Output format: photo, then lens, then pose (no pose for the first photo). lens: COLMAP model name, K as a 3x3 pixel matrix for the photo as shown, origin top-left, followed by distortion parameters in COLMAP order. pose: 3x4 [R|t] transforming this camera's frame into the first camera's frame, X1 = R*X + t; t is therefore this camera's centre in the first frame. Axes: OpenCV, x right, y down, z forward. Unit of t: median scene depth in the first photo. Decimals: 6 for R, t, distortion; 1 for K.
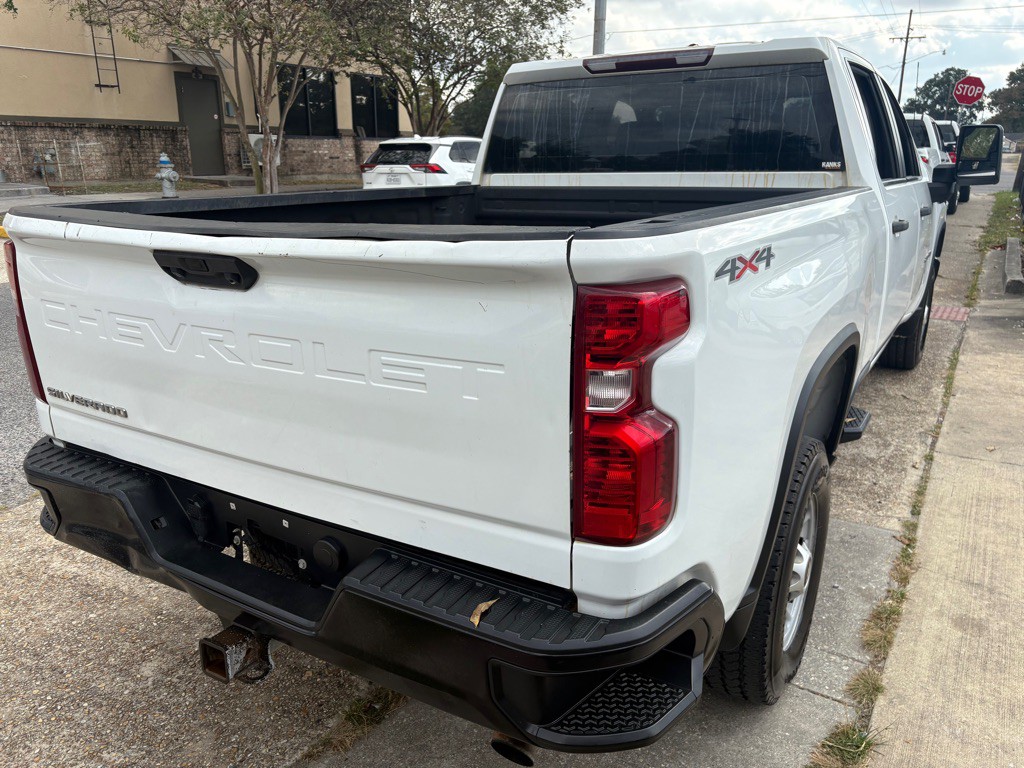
lens RADIAL K [[778.5, 0, 508.4], [0, 778.5, 383.8], [0, 0, 1]] dist [0.036934, -0.044749]
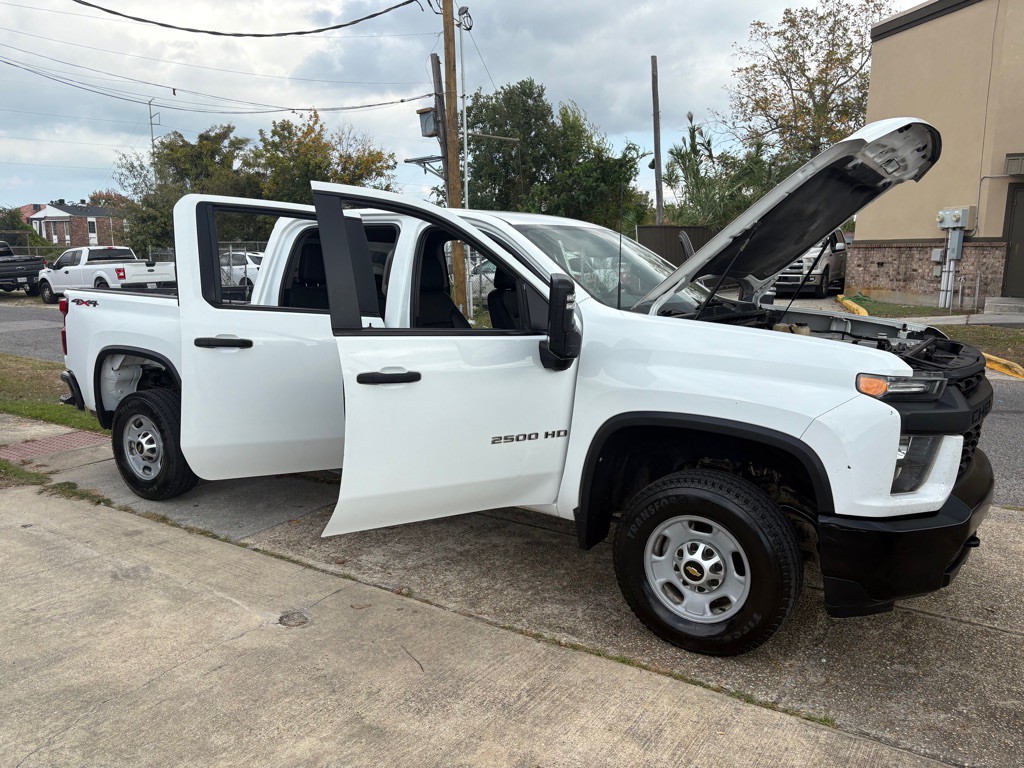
lens RADIAL K [[776.5, 0, 509.9], [0, 776.5, 390.7], [0, 0, 1]] dist [0.040655, -0.032835]
pose [[-0.031647, 0.171463, -0.984682, 1.607189], [-0.296765, 0.939137, 0.173070, -0.405523], [0.954426, 0.297696, 0.021164, 1.189043]]
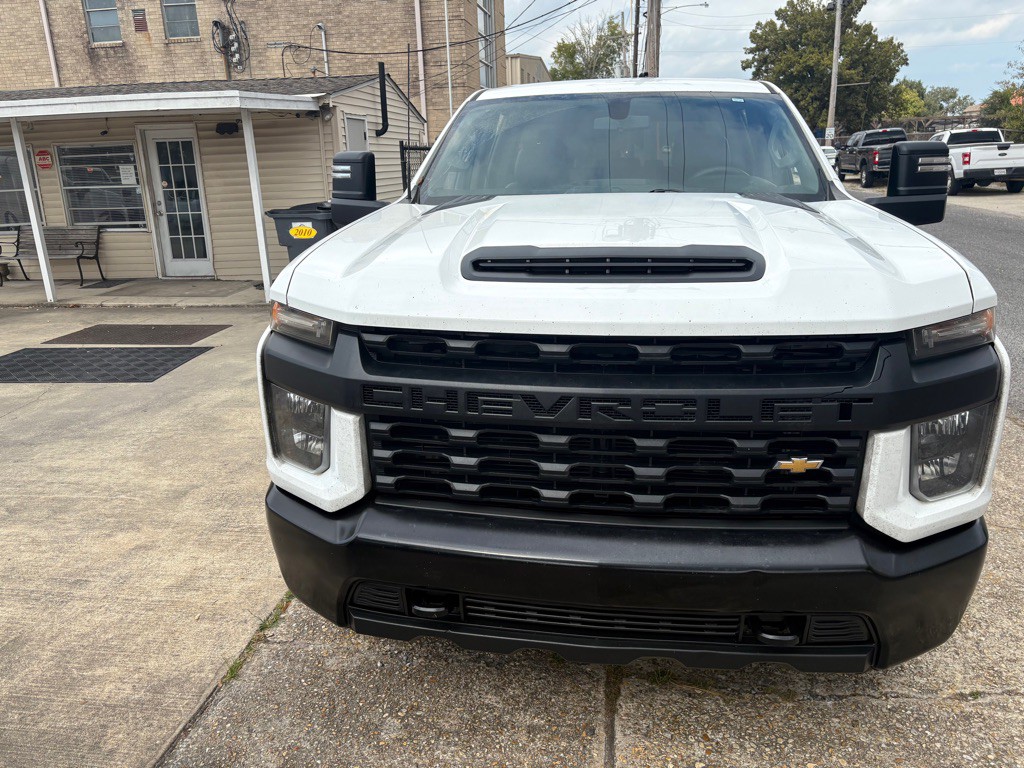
lens RADIAL K [[767.6, 0, 506.3], [0, 767.6, 396.6], [0, 0, 1]] dist [0.063268, -0.075064]
pose [[-0.917766, 0.146371, -0.369163, 0.902491], [-0.084519, 0.836306, 0.541710, -0.645573], [0.388023, 0.528364, -0.755162, 2.059886]]
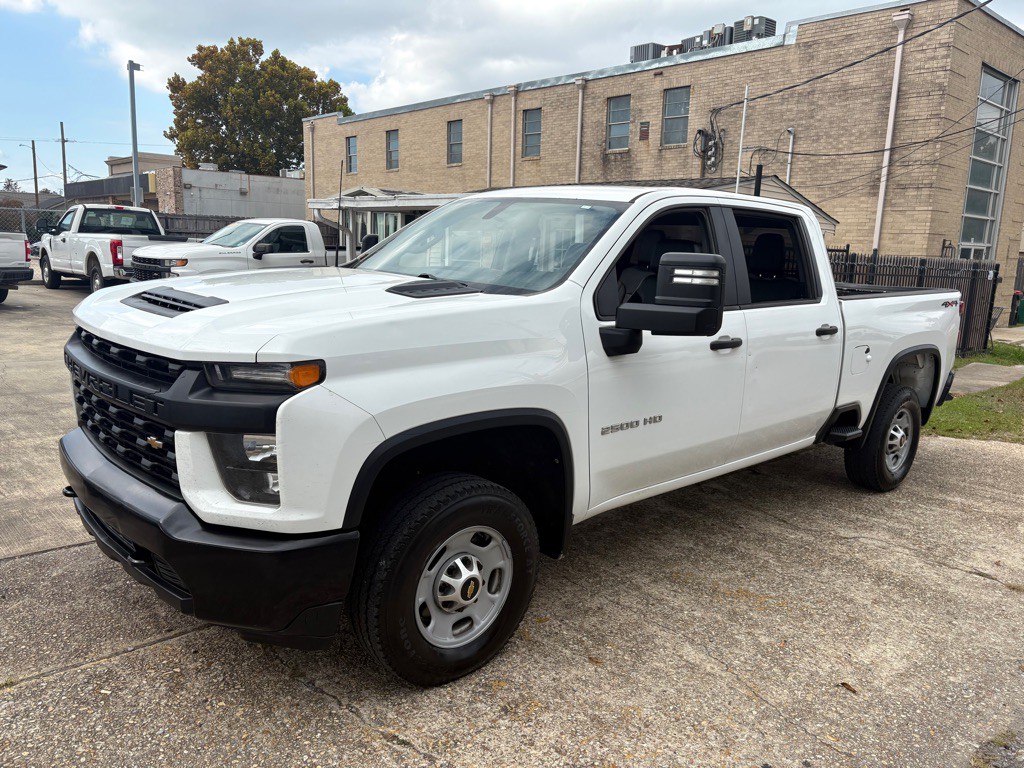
lens RADIAL K [[775.1, 0, 518.4], [0, 775.1, 394.9], [0, 0, 1]] dist [0.039845, -0.029865]
pose [[-0.962102, -0.084595, 0.259236, 0.107099], [0.044421, 0.889346, 0.455071, -0.710216], [-0.269047, 0.449341, -0.851884, 2.276708]]
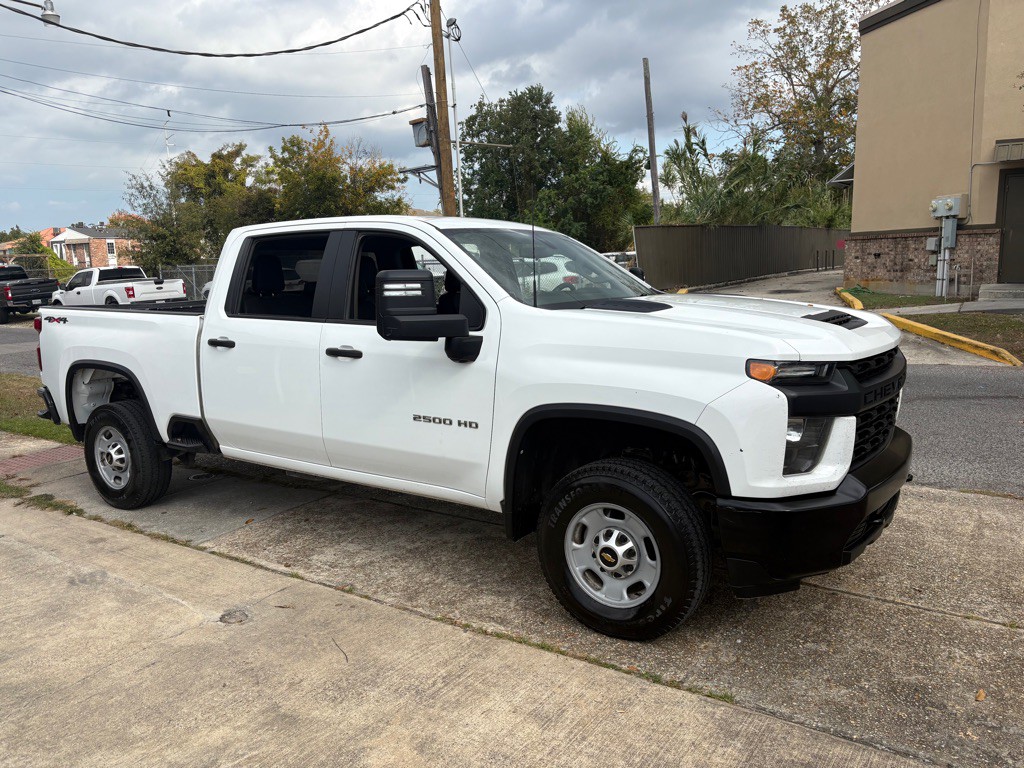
lens RADIAL K [[775.1, 0, 512.0], [0, 775.1, 384.0], [0, 0, 1]] dist [0.045447, -0.044989]
pose [[-0.048592, 0.157905, -0.986258, 1.633056], [-0.261598, 0.950944, 0.165140, -0.434501], [0.963953, 0.266028, -0.004900, 1.307099]]
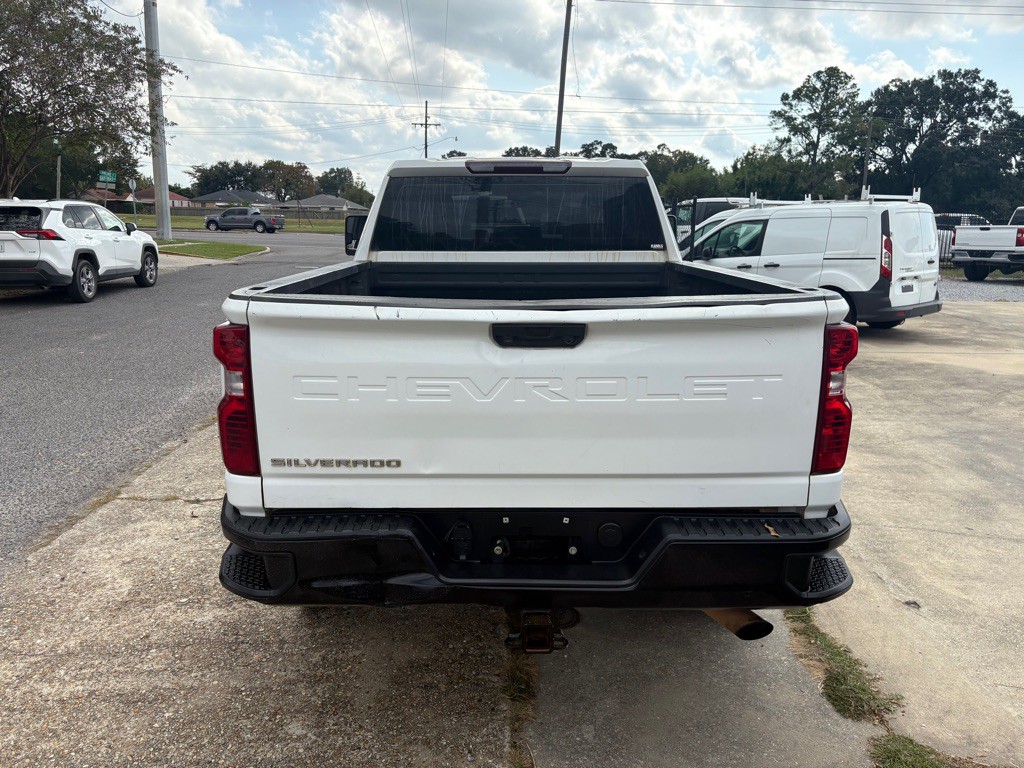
lens RADIAL K [[768.8, 0, 506.4], [0, 768.8, 386.5], [0, 0, 1]] dist [0.079580, -0.087294]
pose [[0.849022, -0.097389, 0.519305, -0.465912], [0.135116, 0.990204, -0.035204, -0.007038], [-0.510789, 0.100055, 0.853864, -0.044074]]
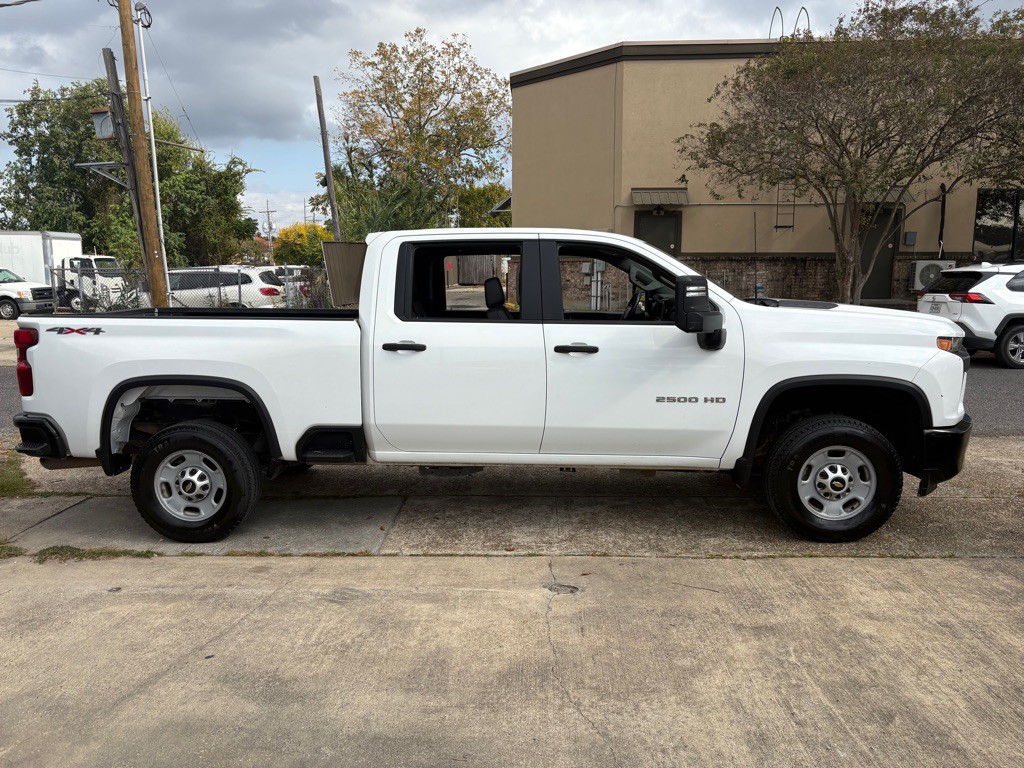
lens RADIAL K [[767.6, 0, 506.3], [0, 767.6, 396.6], [0, 0, 1]] dist [0.063268, -0.075064]
pose [[0.479535, 0.138247, -0.866564, 1.578033], [-0.247612, 0.968701, 0.017520, -0.153809], [0.841864, 0.206170, 0.498758, 0.371907]]
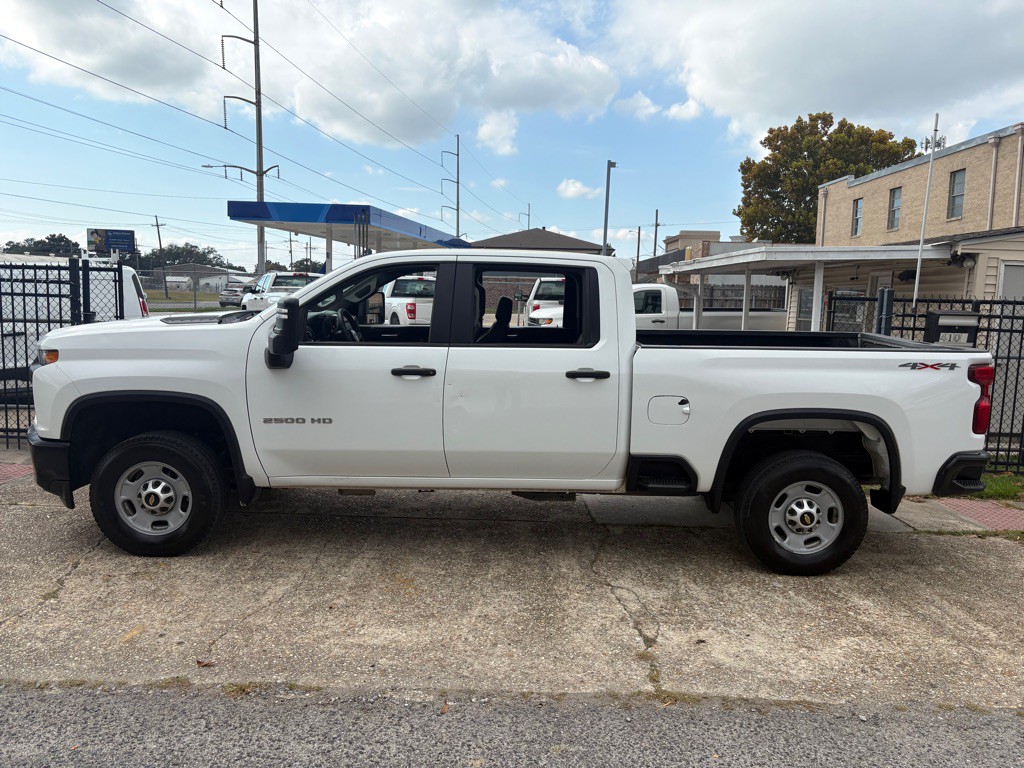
lens RADIAL K [[776.5, 0, 509.9], [0, 776.5, 390.7], [0, 0, 1]] dist [0.040655, -0.032835]
pose [[-0.527024, -0.119357, 0.841427, -1.004613], [0.220403, 0.937017, 0.270965, -0.574402], [-0.820773, 0.328259, -0.467523, 1.784388]]
